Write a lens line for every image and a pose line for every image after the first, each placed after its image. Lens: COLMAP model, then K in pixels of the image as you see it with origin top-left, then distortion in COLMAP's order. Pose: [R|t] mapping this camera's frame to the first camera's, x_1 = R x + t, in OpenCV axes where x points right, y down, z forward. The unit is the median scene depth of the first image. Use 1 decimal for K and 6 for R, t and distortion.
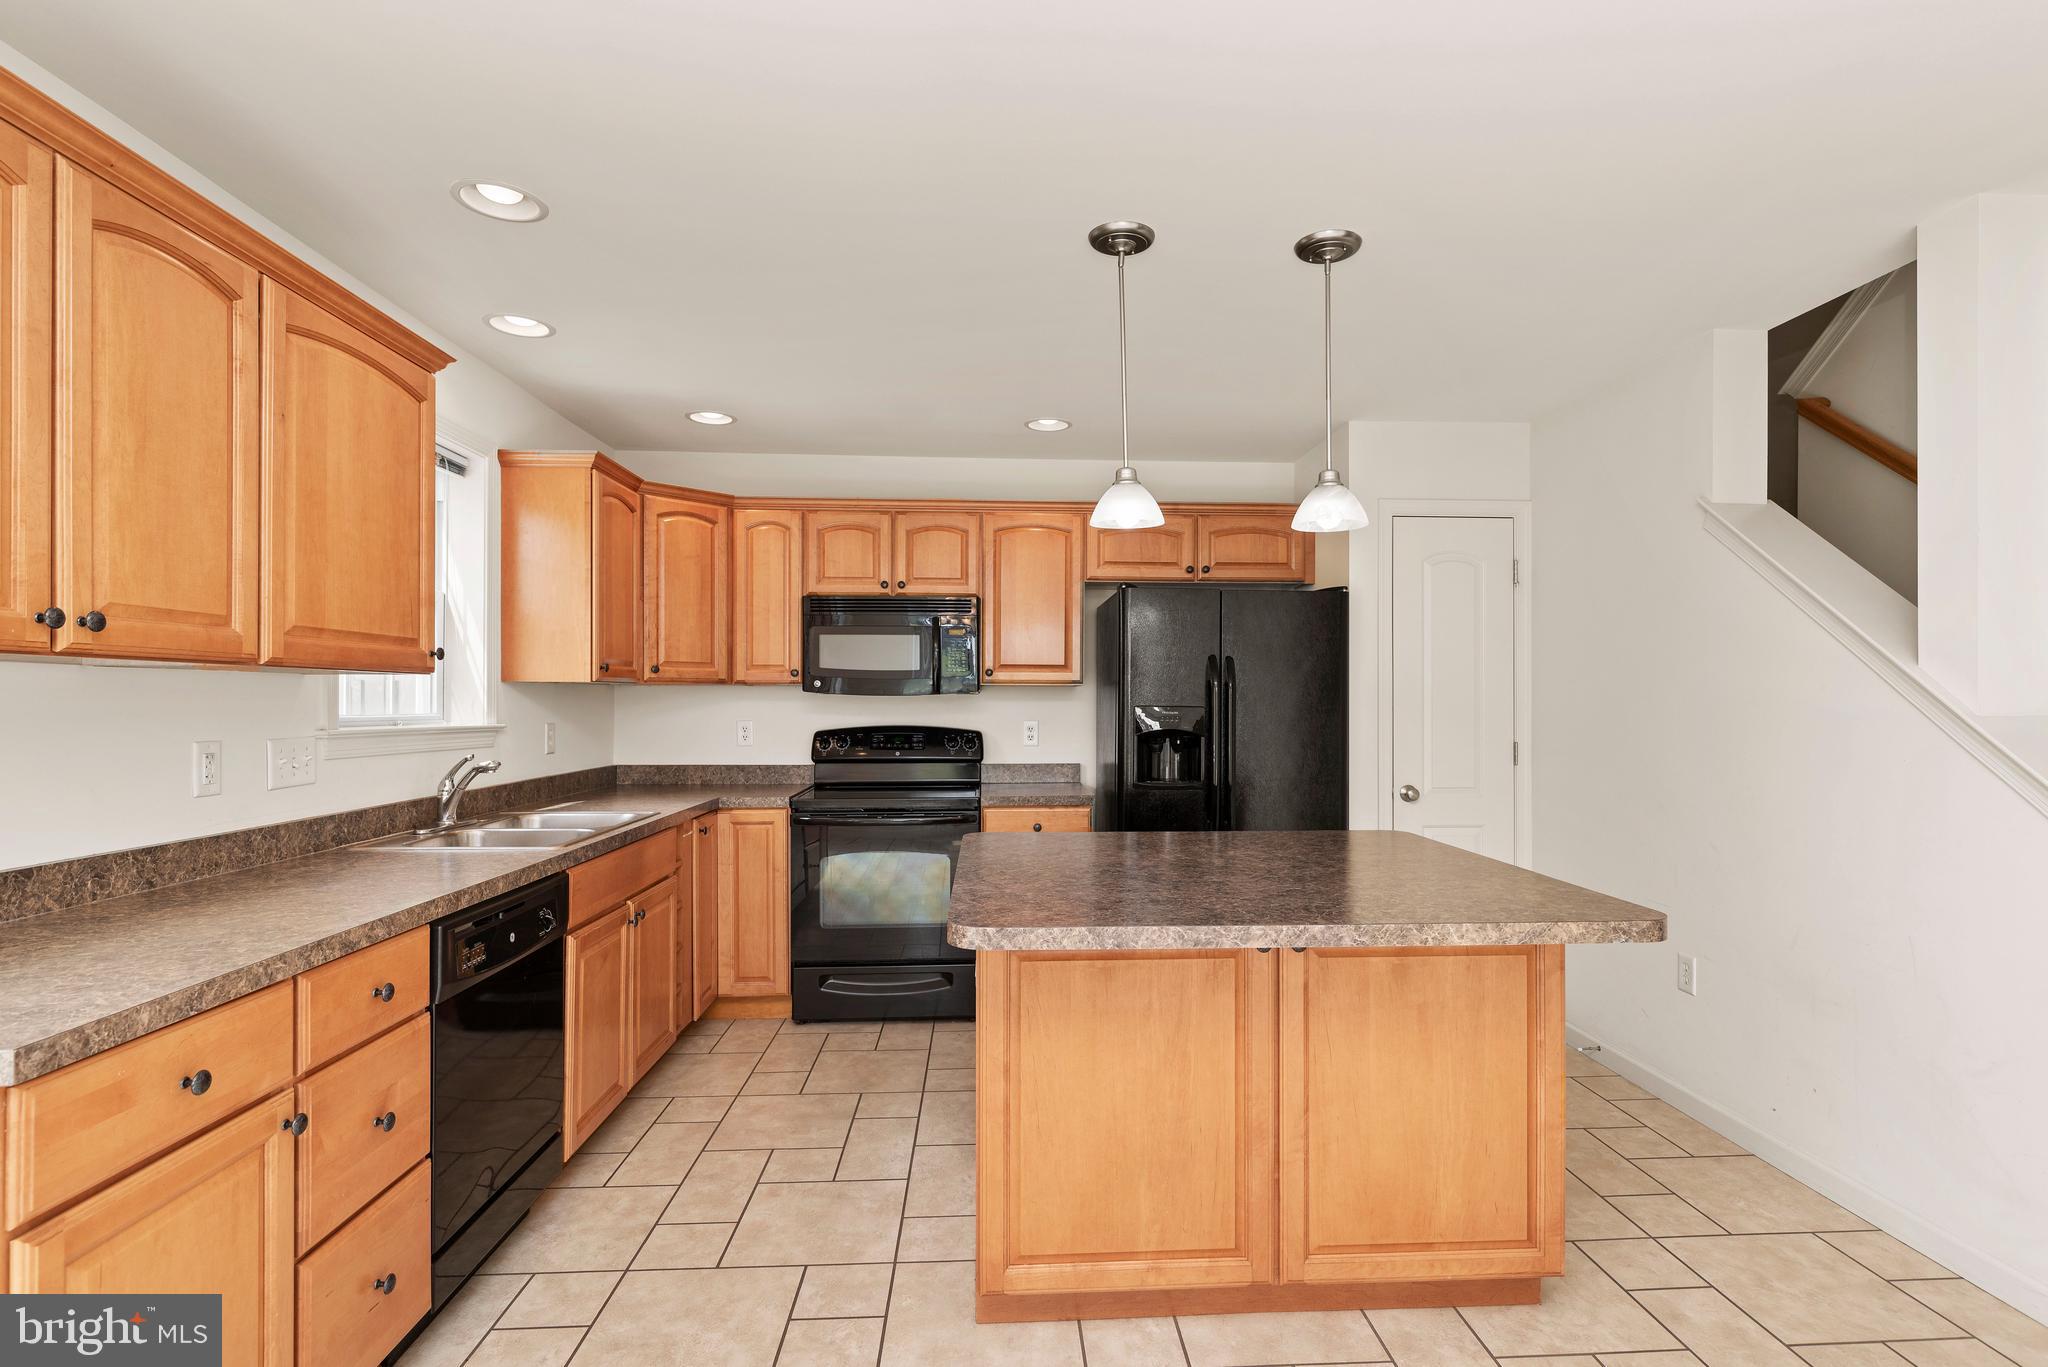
lens RADIAL K [[1003.3, 0, 1047.3], [0, 1003.3, 696.1], [0, 0, 1]] dist [-0.000262, -0.000200]
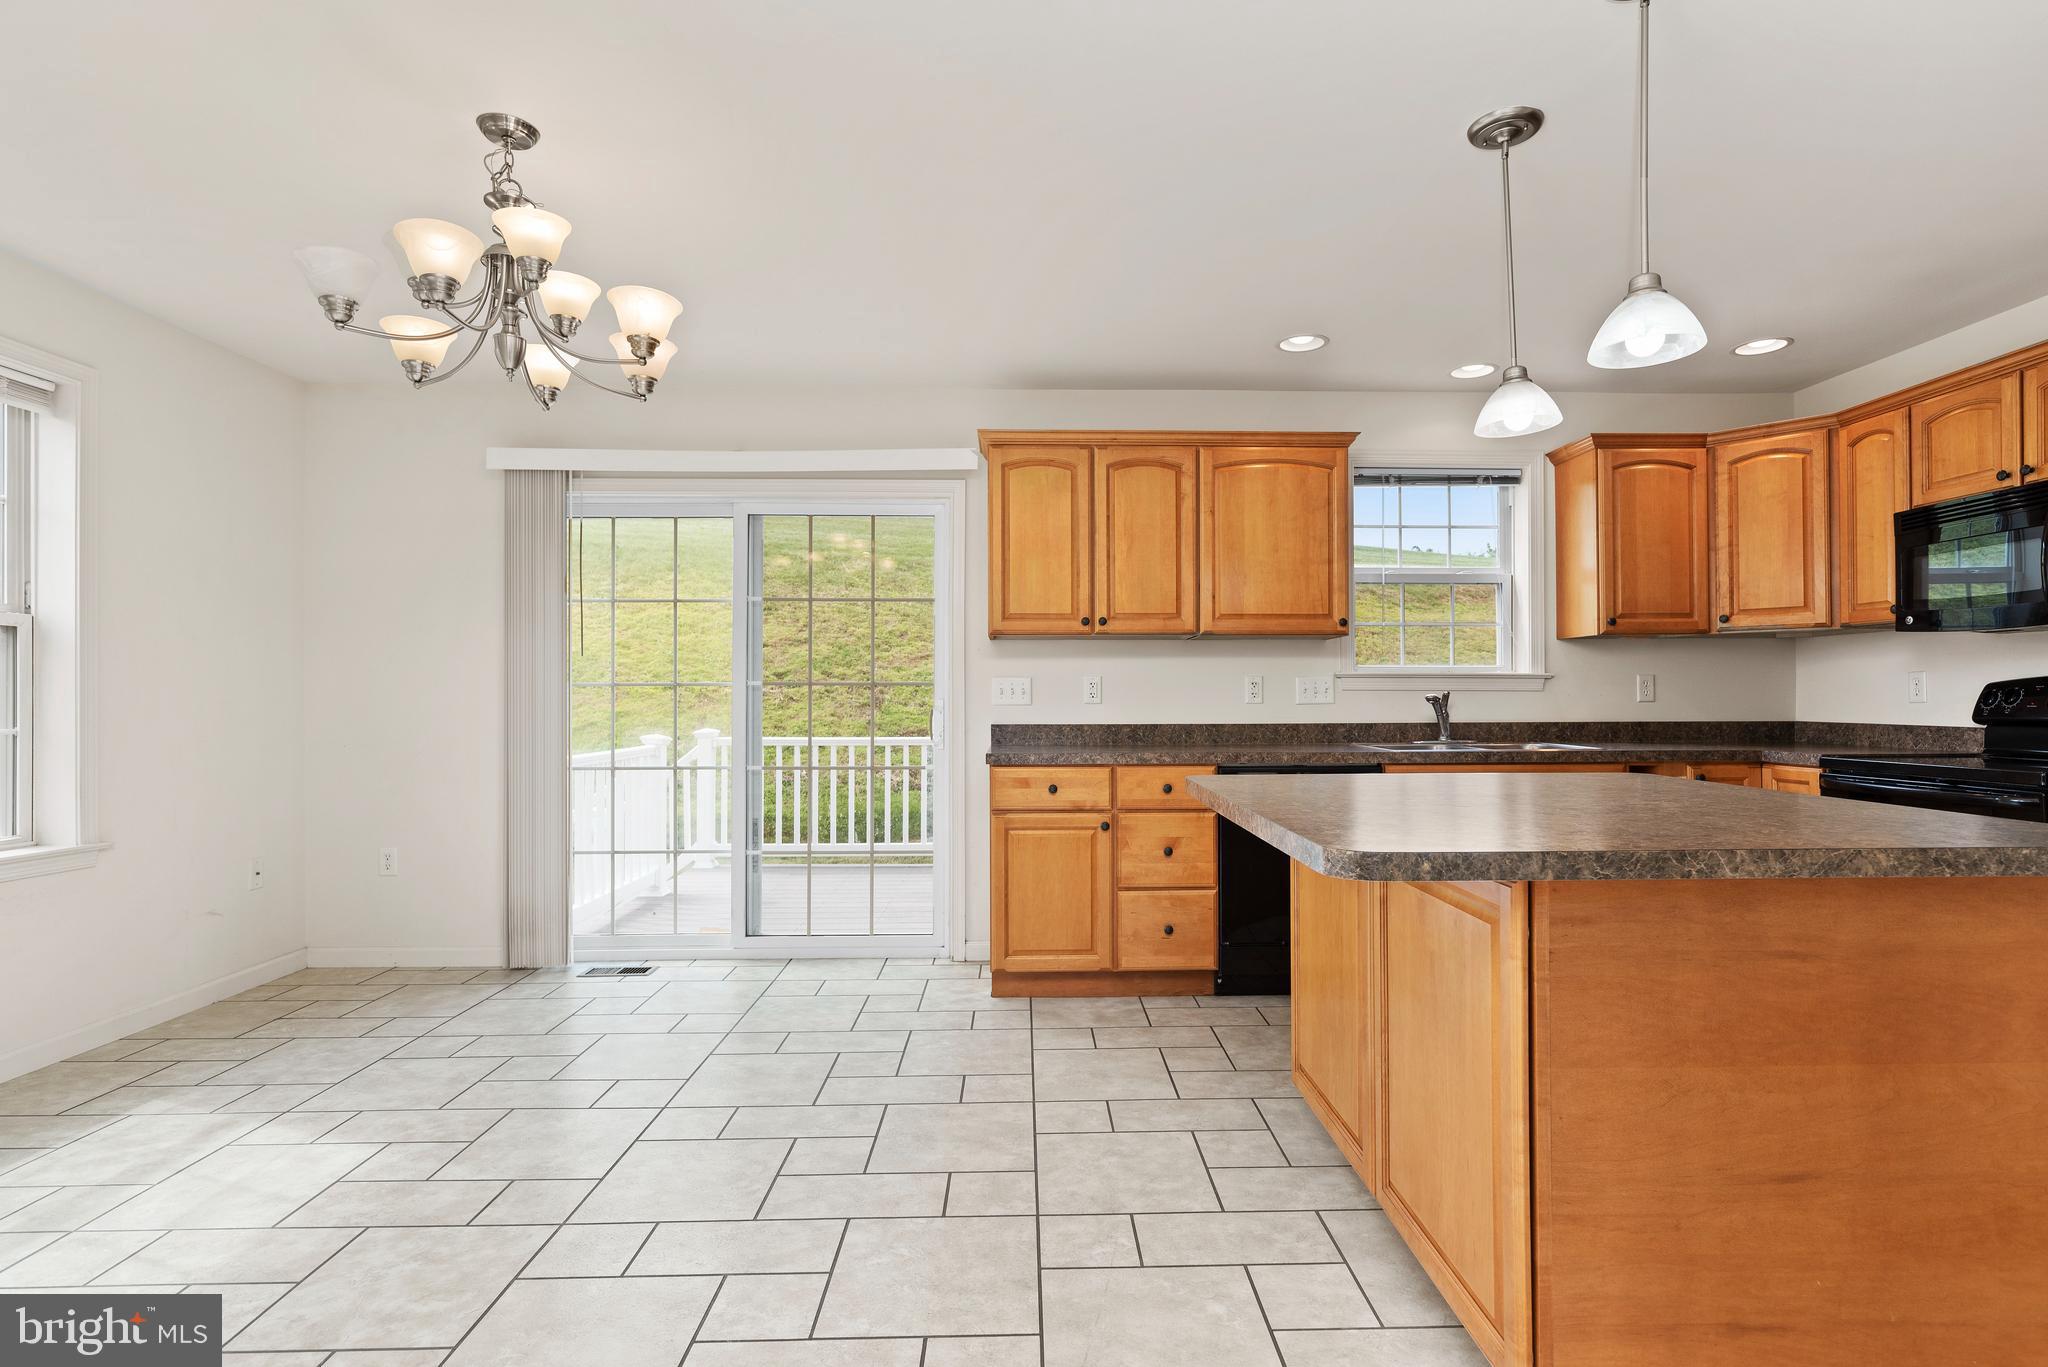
lens RADIAL K [[997.3, 0, 1050.1], [0, 997.3, 694.7], [0, 0, 1]] dist [0.000713, 0.001224]
pose [[-0.034253, -0.003971, -0.999405, 0.625550], [0.008045, 0.999959, -0.004249, 0.047732], [0.999381, -0.008185, -0.034220, 0.366778]]
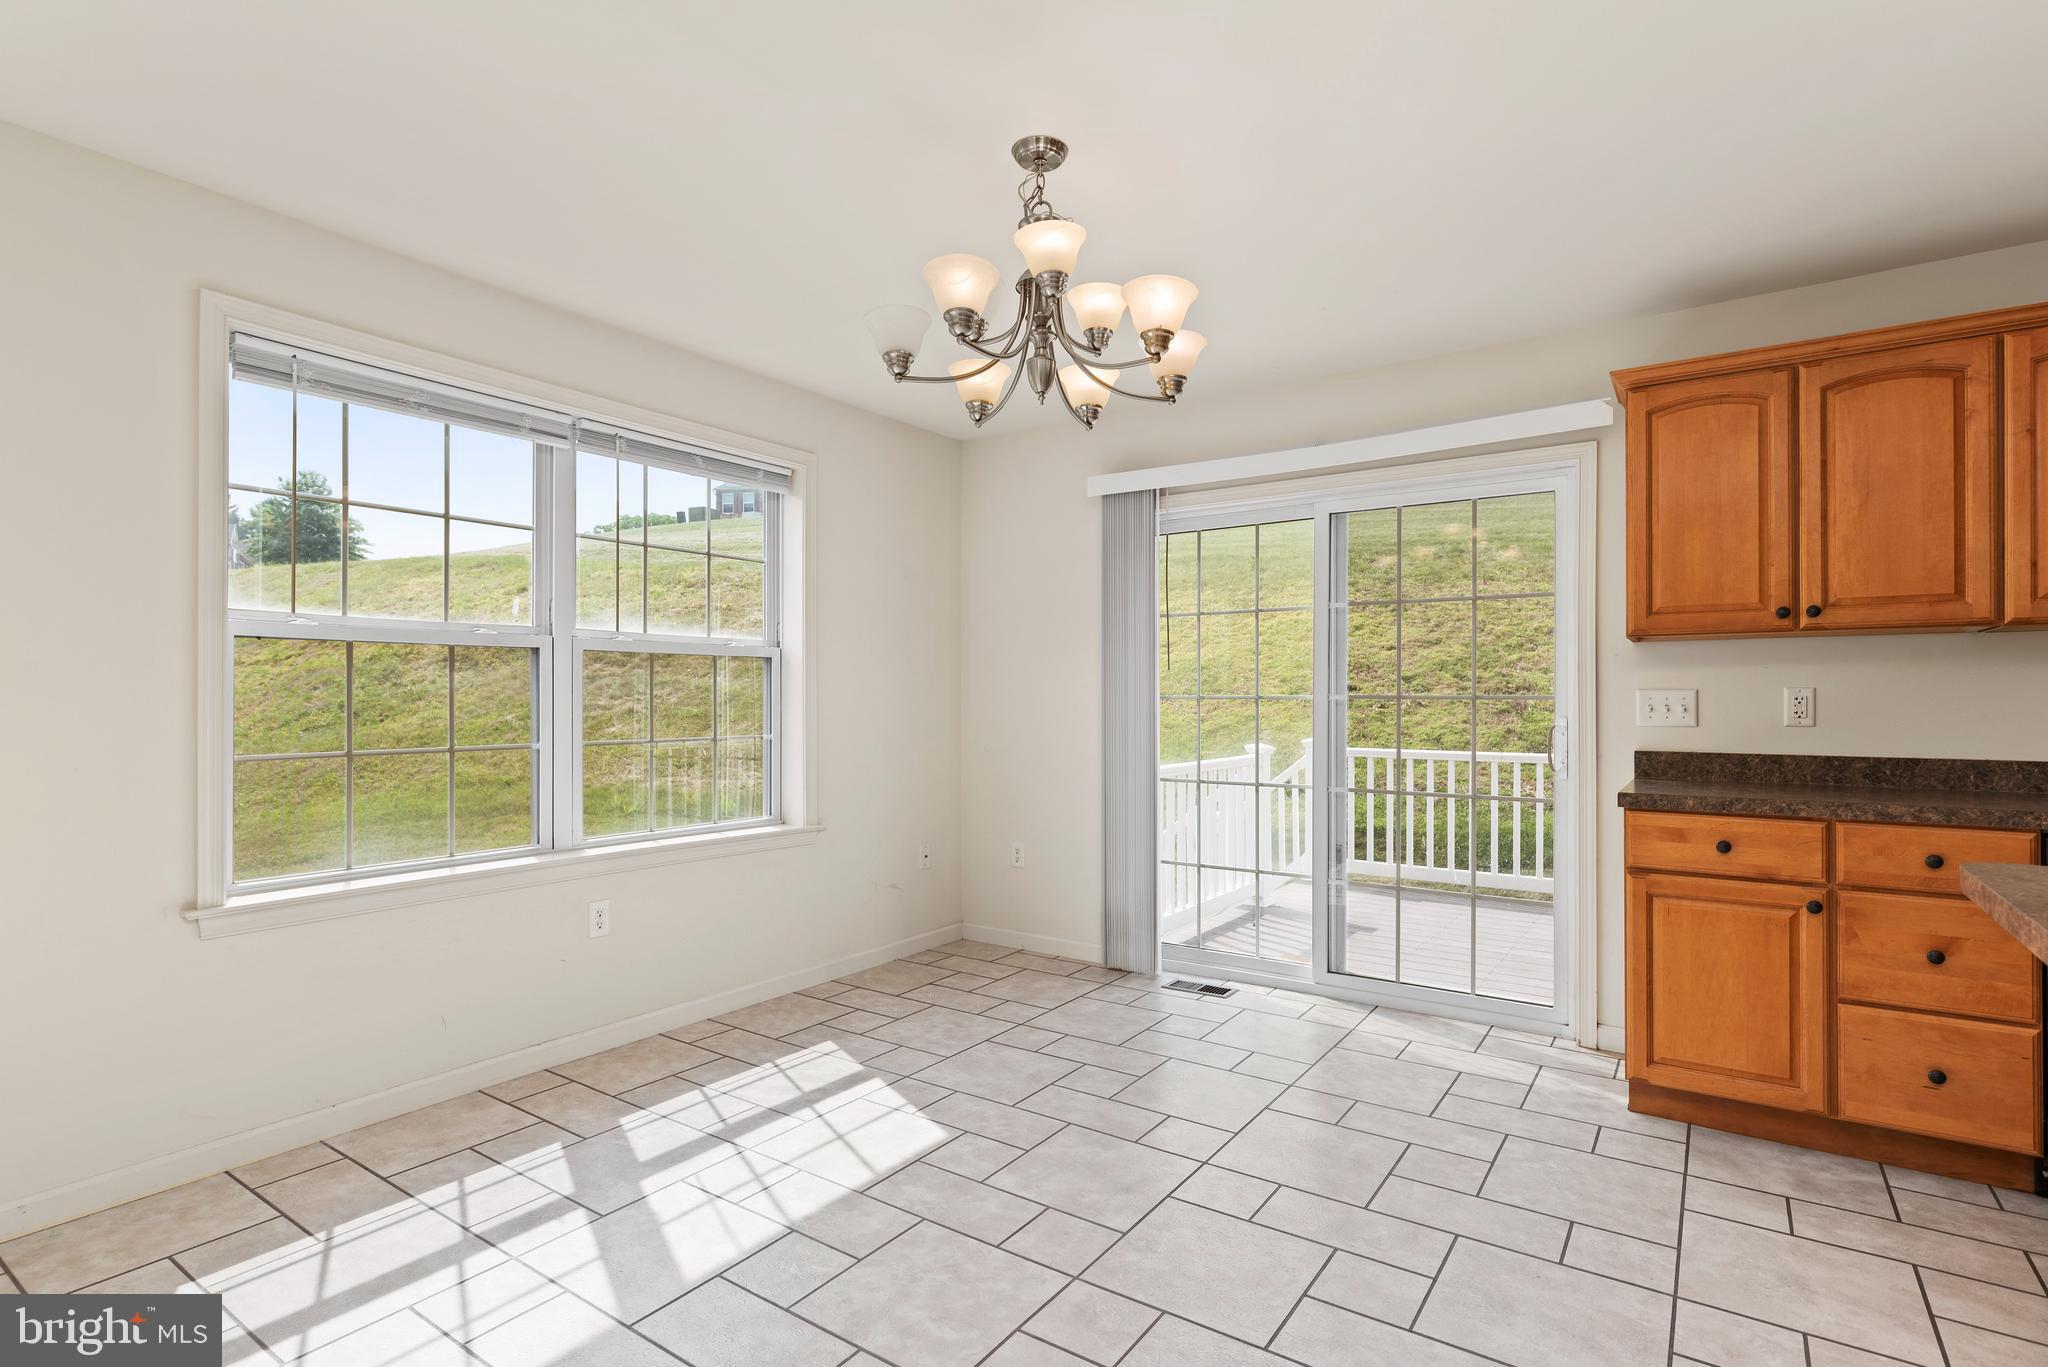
lens RADIAL K [[997.3, 0, 1050.1], [0, 997.3, 694.7], [0, 0, 1]] dist [0.000713, 0.001224]
pose [[-0.611207, -0.004655, -0.791457, 0.510989], [0.003888, 0.999953, -0.008883, 0.033463], [0.791461, -0.008506, -0.611161, 0.389151]]
